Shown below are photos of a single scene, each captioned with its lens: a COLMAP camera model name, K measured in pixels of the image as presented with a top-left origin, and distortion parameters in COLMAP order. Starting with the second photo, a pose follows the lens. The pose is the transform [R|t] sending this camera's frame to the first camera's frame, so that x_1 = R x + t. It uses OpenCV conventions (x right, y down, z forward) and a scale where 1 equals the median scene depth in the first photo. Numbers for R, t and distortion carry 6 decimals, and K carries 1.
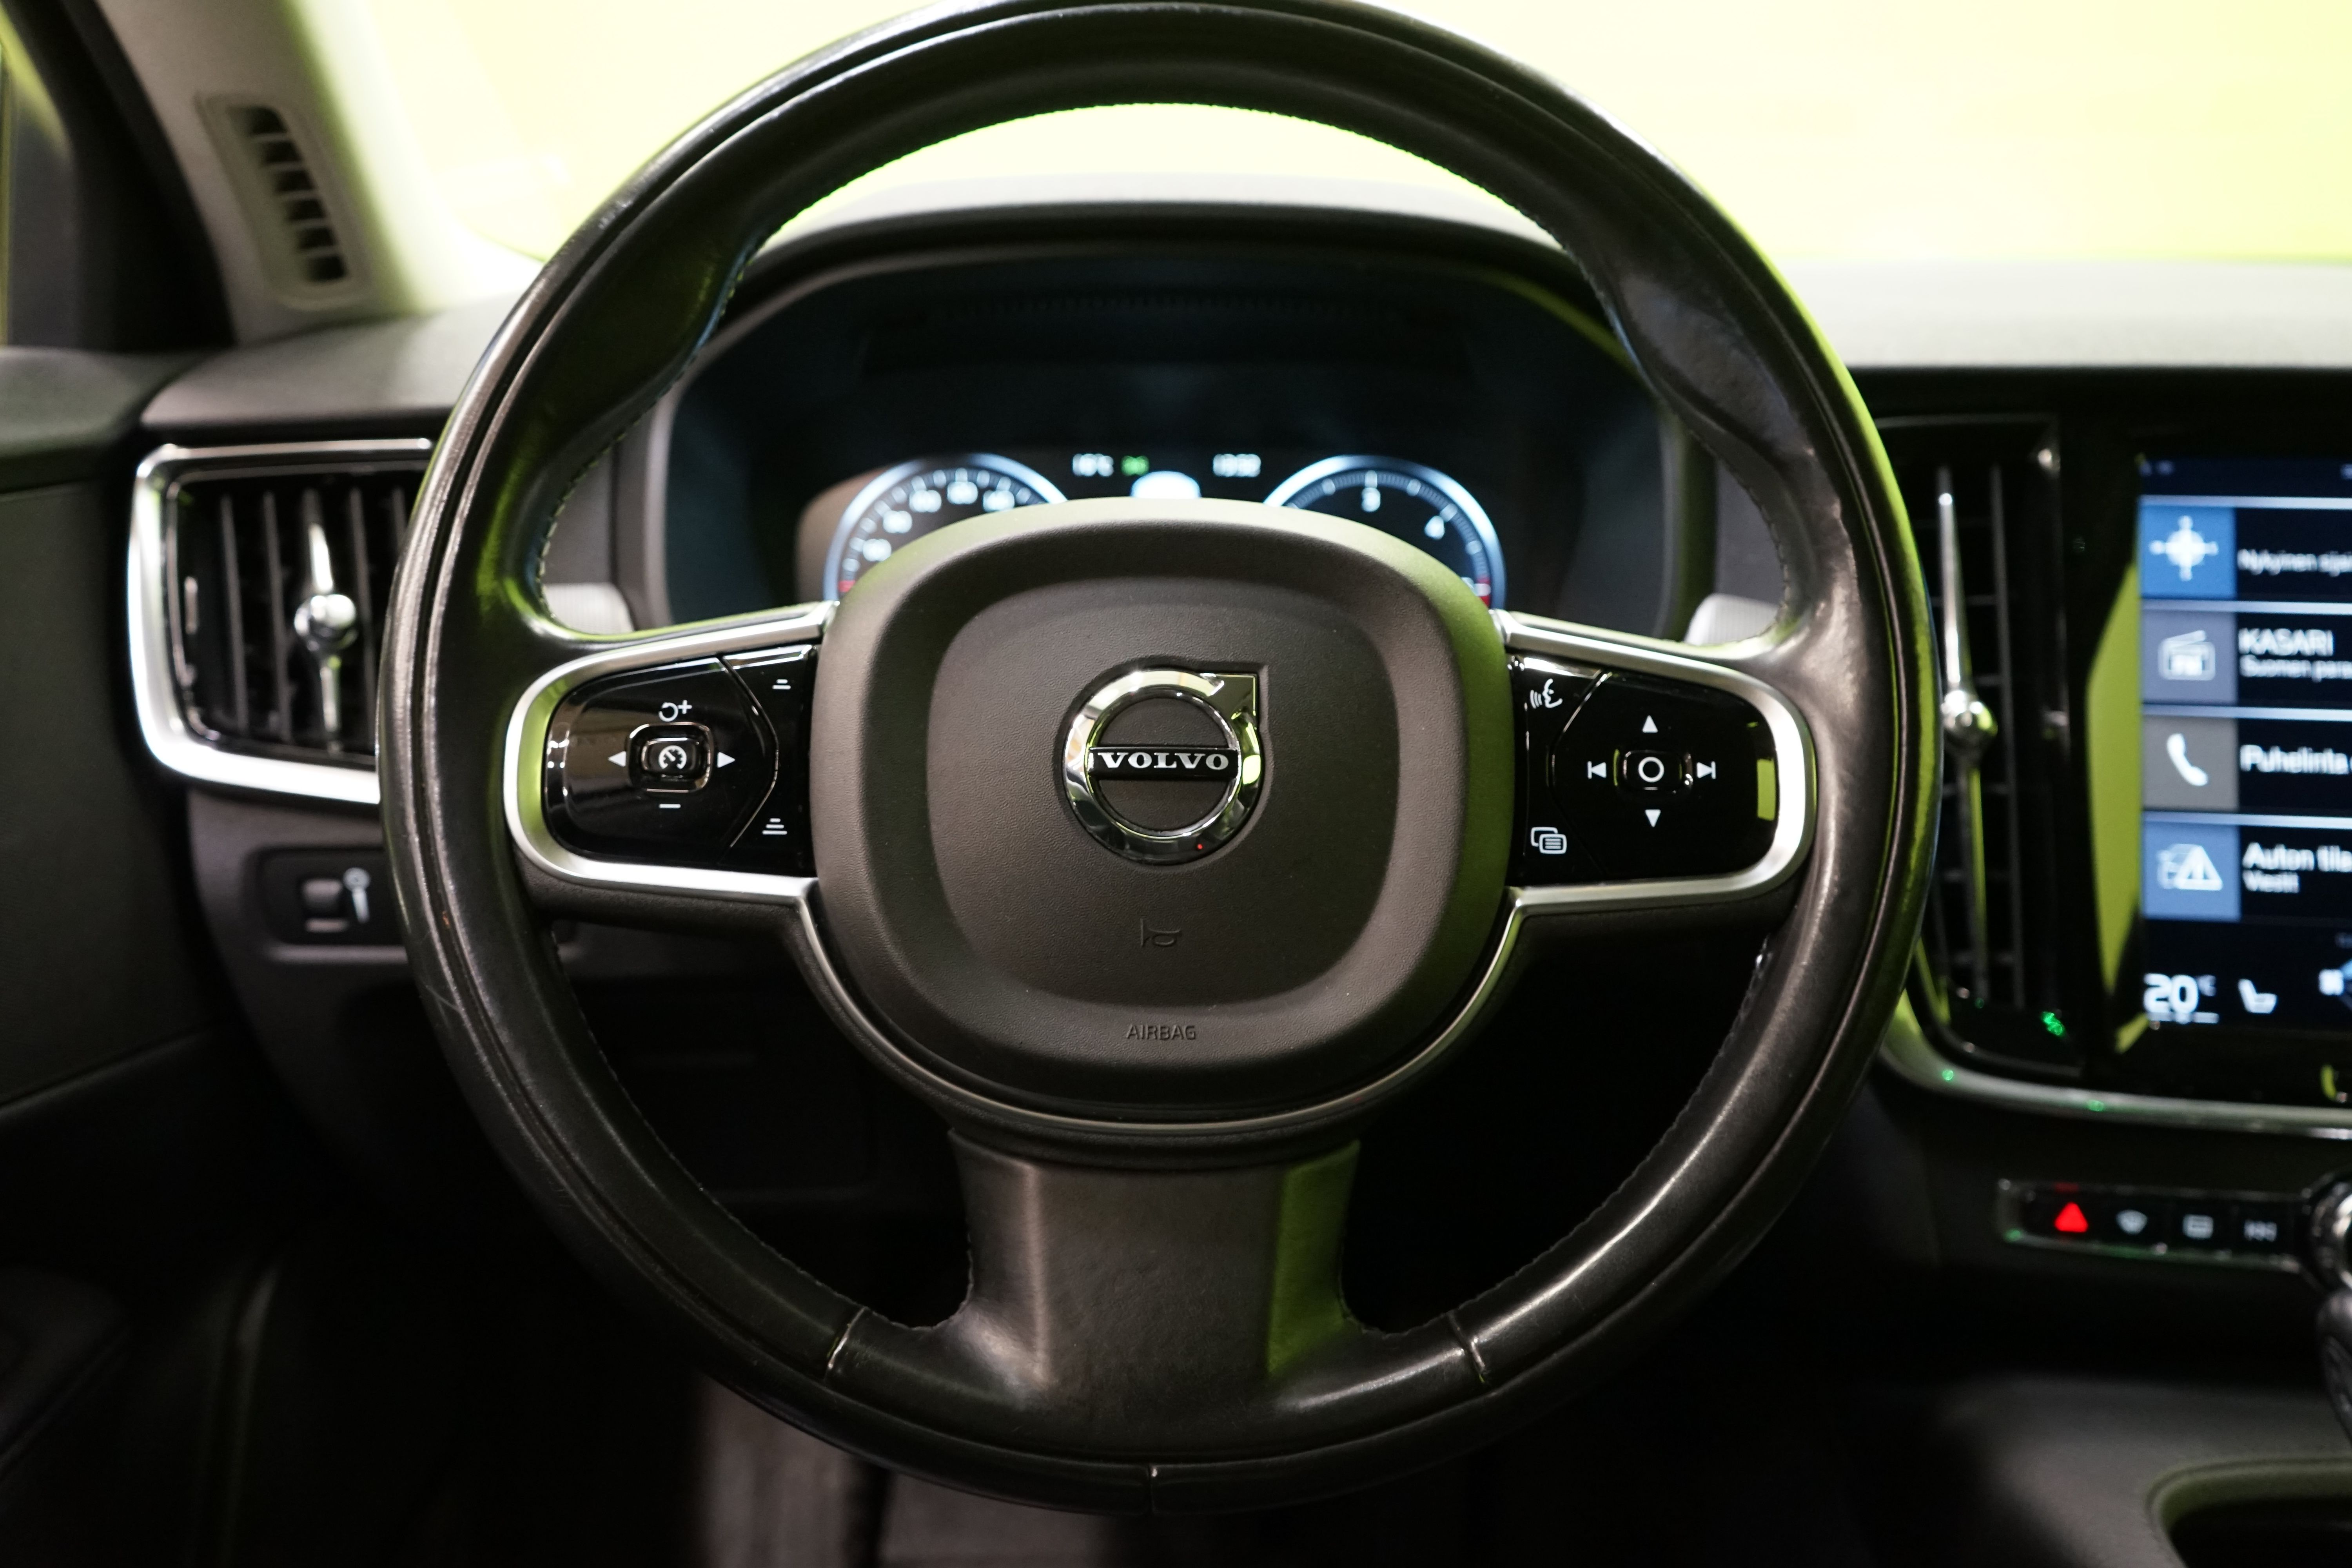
lens RADIAL K [[2060.3, 0, 1182.0], [0, 2060.3, 778.6], [0, 0, 1]] dist [-0.006910, 0.030635]
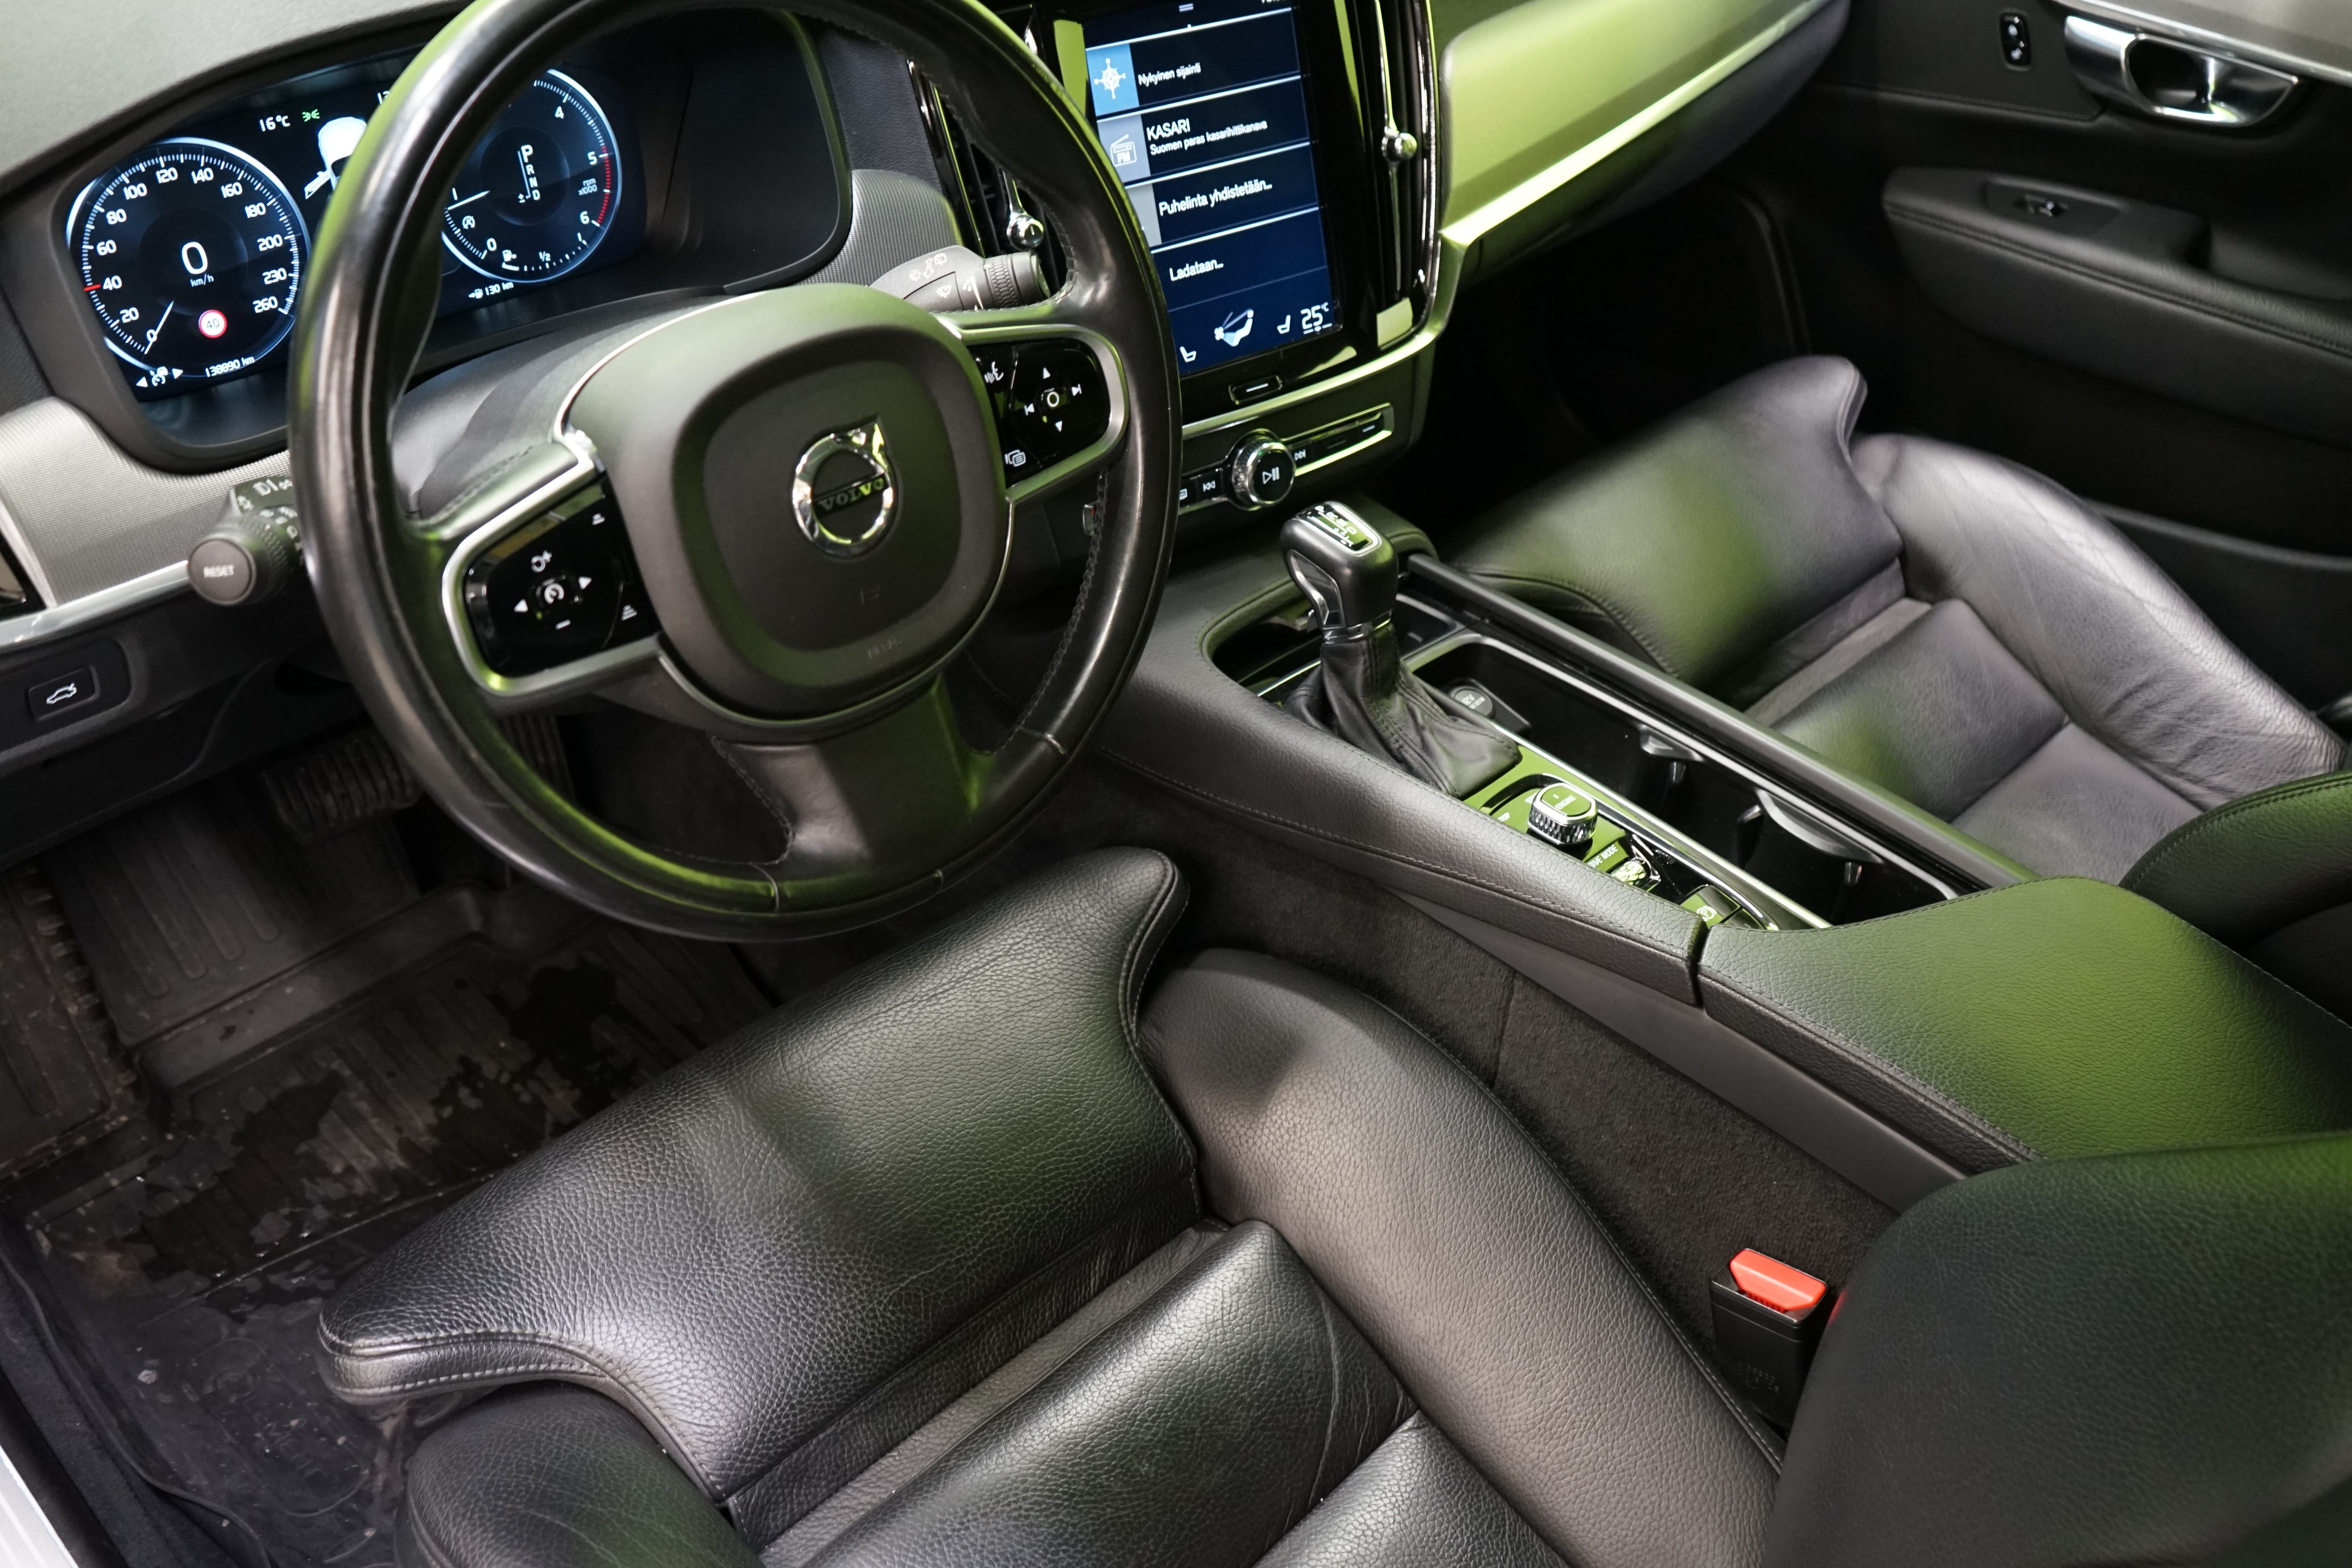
lens RADIAL K [[2149.9, 0, 1177.0], [0, 2149.9, 765.2], [0, 0, 1]] dist [0.006410, 0.000000]
pose [[0.714455, -0.393923, 0.578254, -0.623657], [0.117933, 0.882429, 0.455425, -0.393669], [-0.689671, -0.257185, 0.676912, -0.261832]]
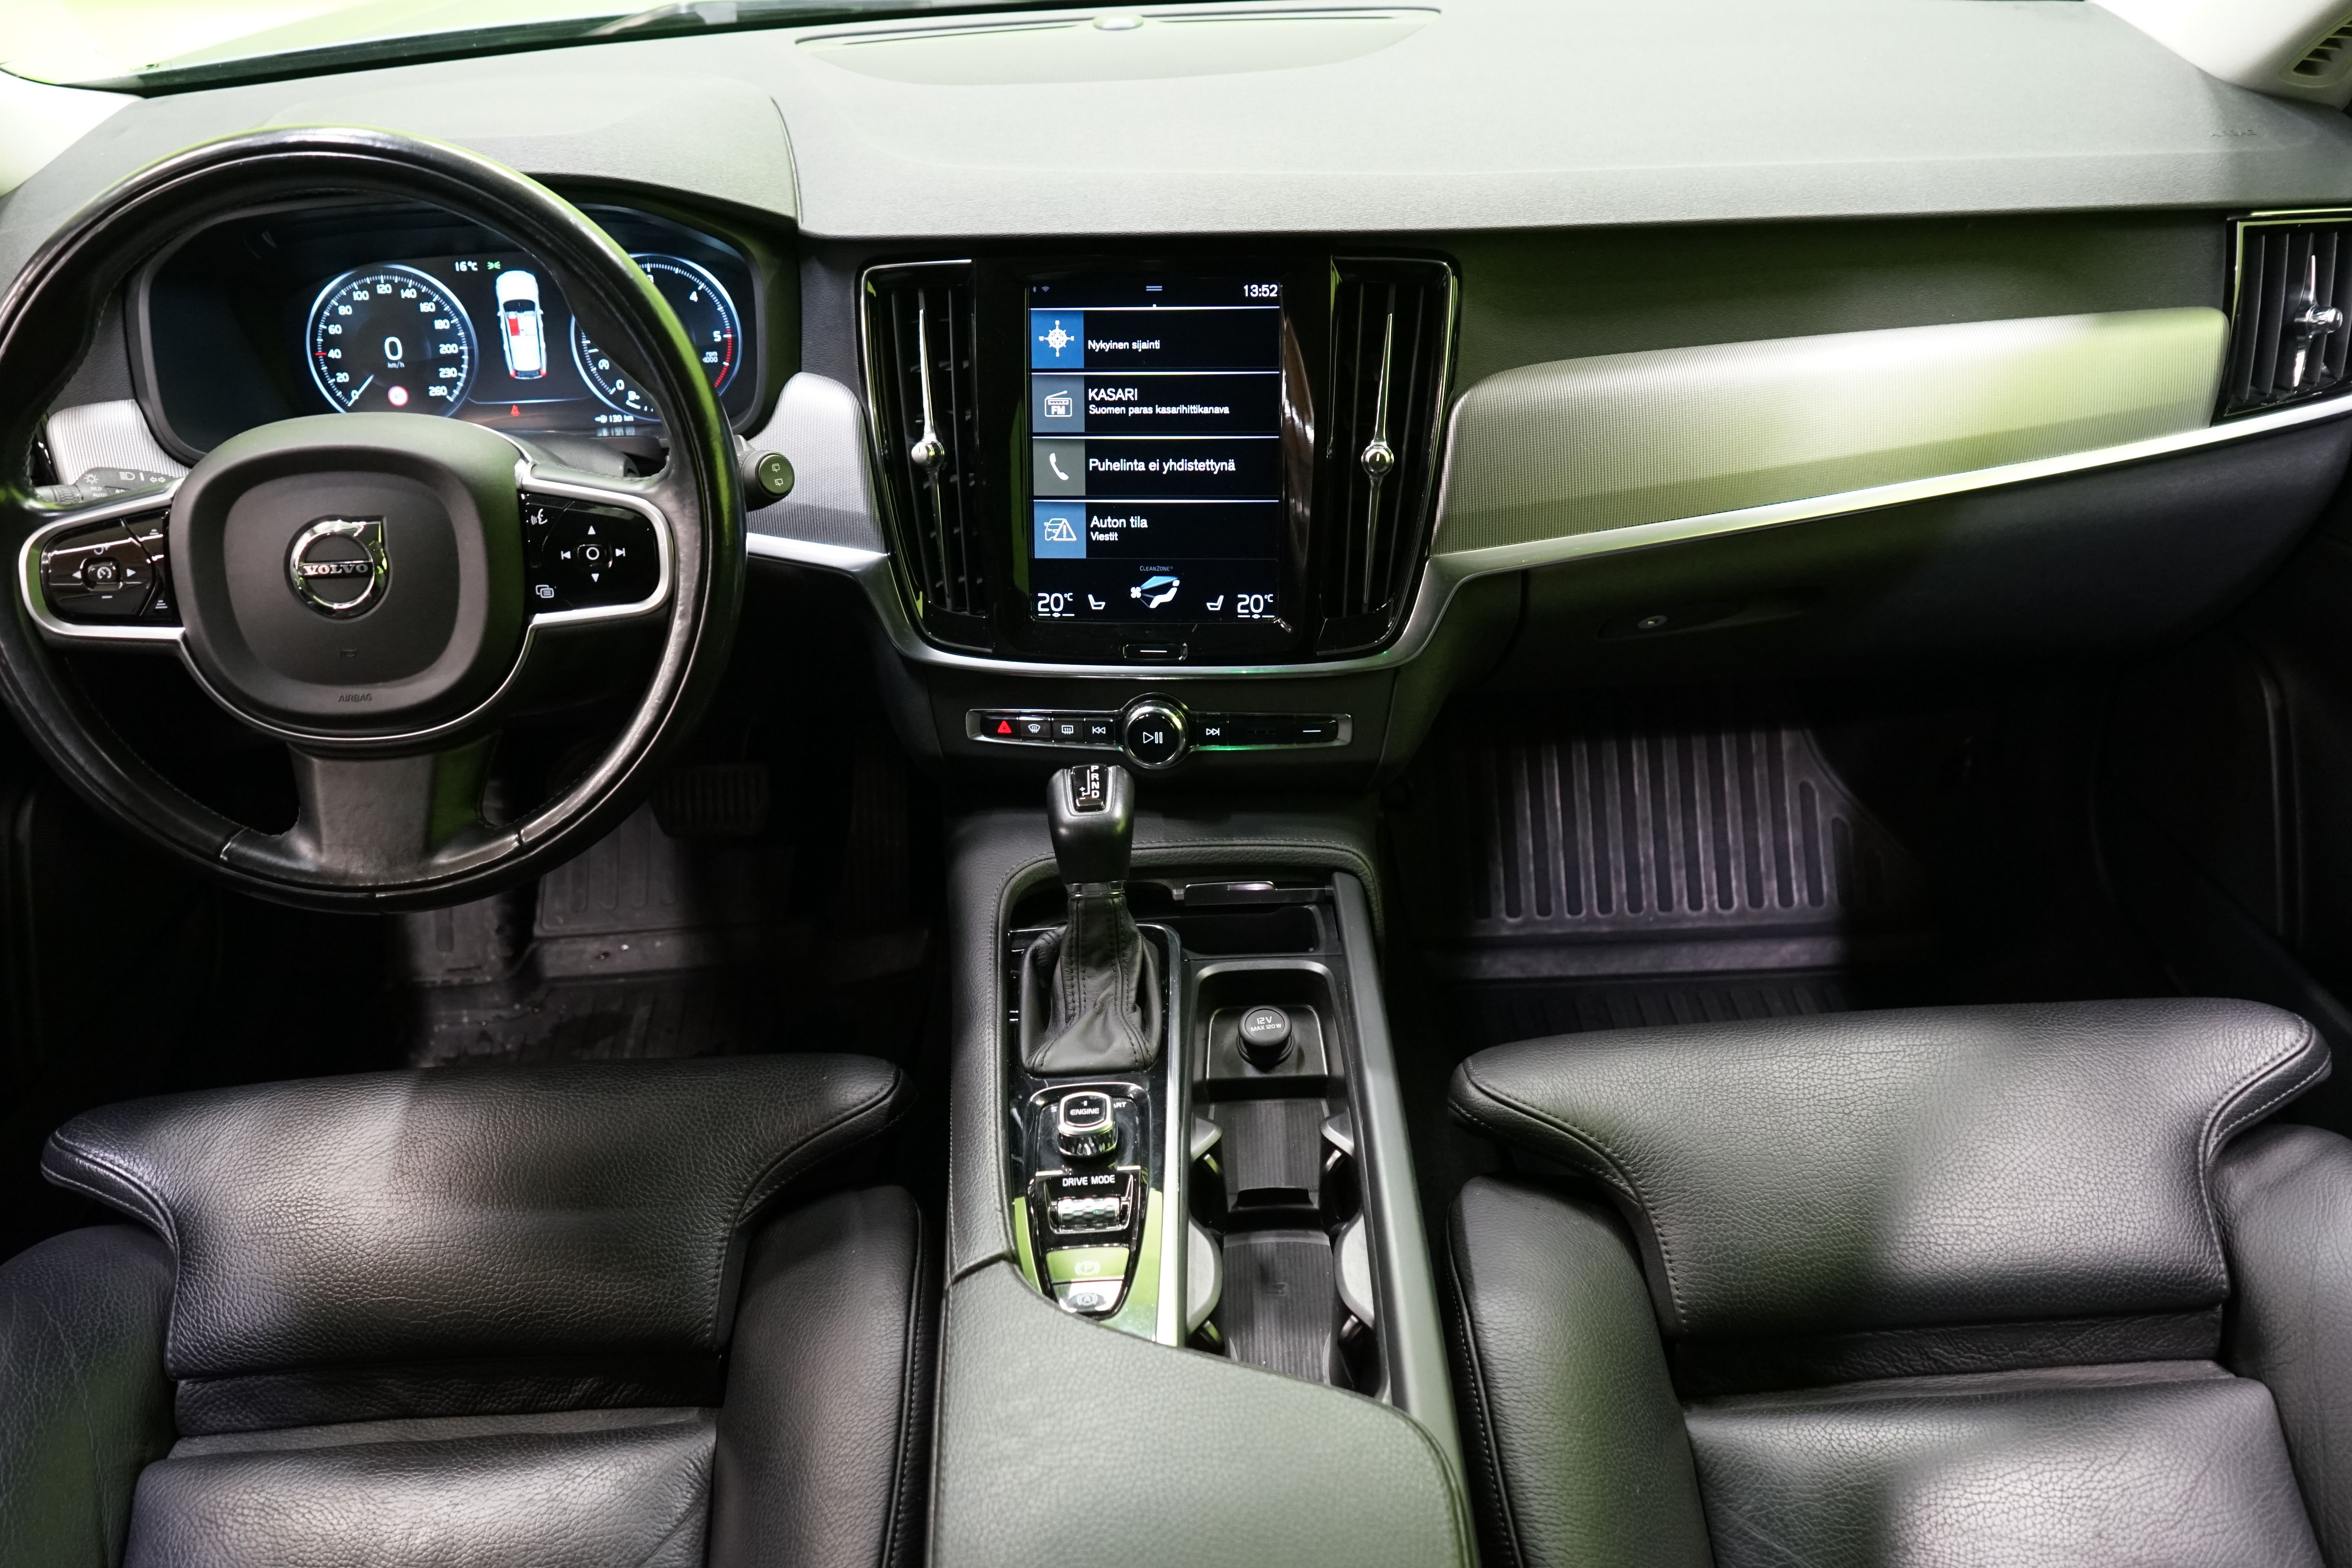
lens RADIAL K [[2060.3, 0, 1153.2], [0, 2060.3, 783.9], [0, 0, 1]] dist [-0.006910, 0.030635]
pose [[0.998790, -0.048879, -0.005359, 0.567584], [0.048310, 0.955090, 0.292352, -0.257405], [-0.009171, -0.292258, 0.956296, -0.728792]]
